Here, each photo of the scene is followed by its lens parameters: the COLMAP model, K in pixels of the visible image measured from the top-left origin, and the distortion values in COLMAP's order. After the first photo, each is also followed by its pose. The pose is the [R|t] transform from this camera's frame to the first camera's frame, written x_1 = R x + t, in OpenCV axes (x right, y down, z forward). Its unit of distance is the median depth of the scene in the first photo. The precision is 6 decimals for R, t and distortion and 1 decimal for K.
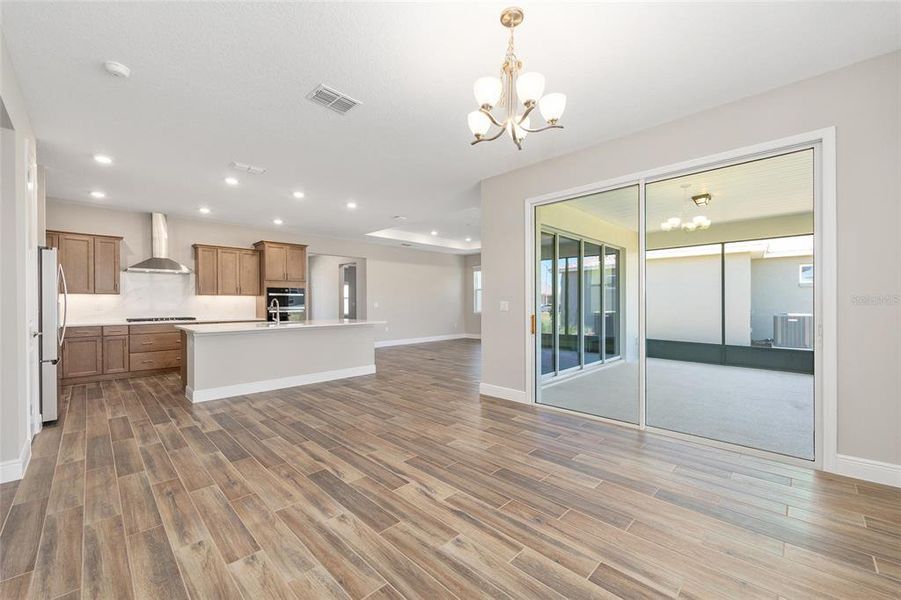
lens RADIAL K [[364.0, 0, 453.2], [0, 364.0, 303.1], [0, 0, 1]] dist [0.000187, 0.000882]
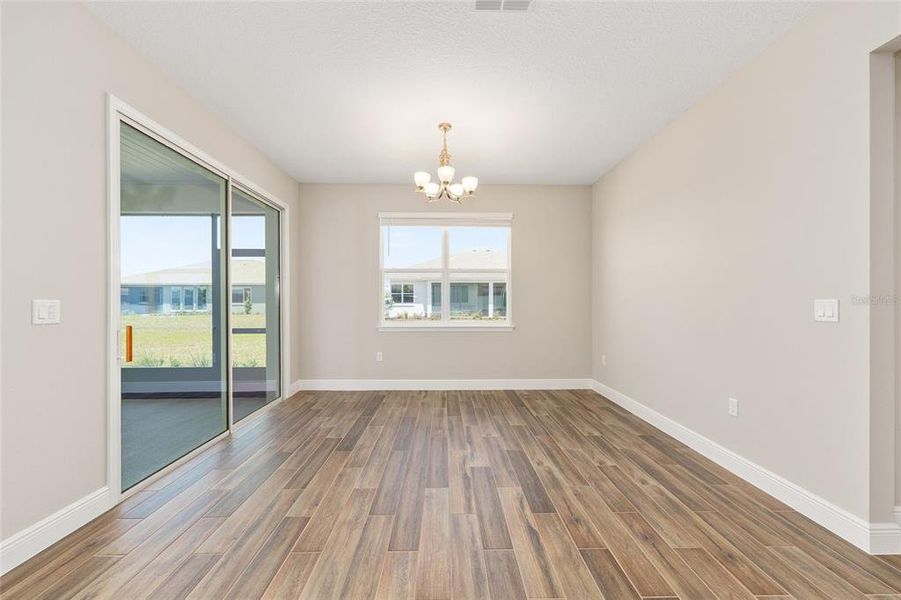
lens RADIAL K [[364.0, 0, 452.9], [0, 364.0, 300.3], [0, 0, 1]] dist [0.000187, 0.000882]
pose [[-0.716211, 0.007385, 0.697845, -0.882701], [0.004621, 0.999972, -0.005840, 0.002301], [-0.697869, -0.000957, -0.716225, 1.901022]]
